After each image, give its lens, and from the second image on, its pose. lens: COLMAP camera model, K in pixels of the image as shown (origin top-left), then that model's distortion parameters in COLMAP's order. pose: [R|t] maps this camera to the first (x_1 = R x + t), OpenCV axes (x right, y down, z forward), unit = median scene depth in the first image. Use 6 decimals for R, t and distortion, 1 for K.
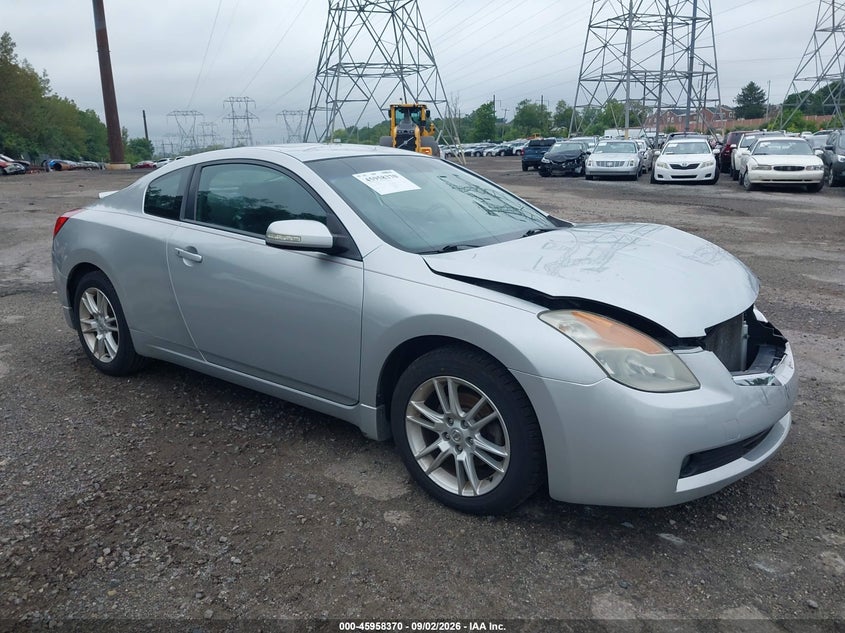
lens RADIAL K [[691.3, 0, 425.3], [0, 691.3, 315.1], [0, 0, 1]] dist [-0.003480, 0.007997]
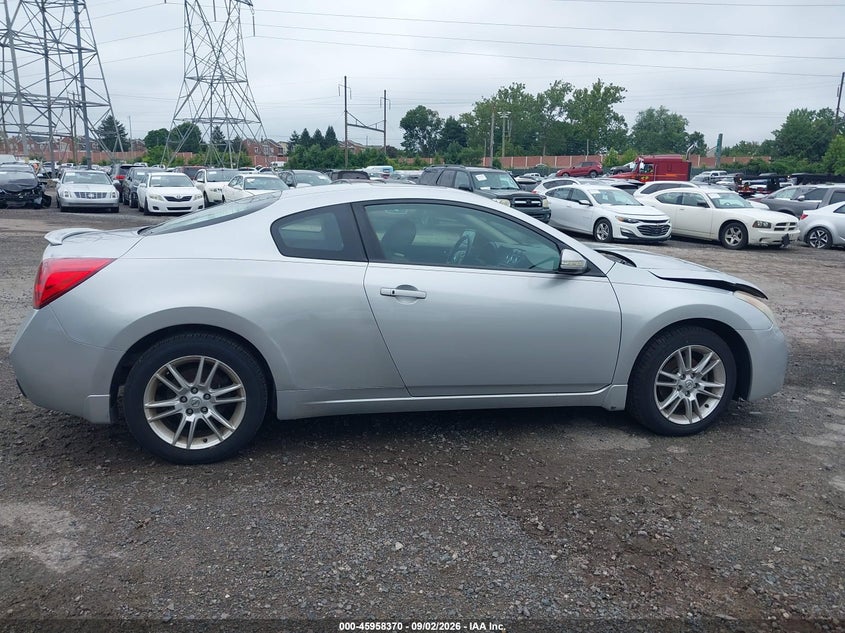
lens RADIAL K [[691.3, 0, 425.3], [0, 691.3, 315.1], [0, 0, 1]] dist [-0.003480, 0.007997]
pose [[0.620466, -0.122481, 0.774609, -0.116288], [0.154563, 0.987454, 0.032330, -0.009156], [-0.768851, 0.099667, 0.631613, 0.036917]]
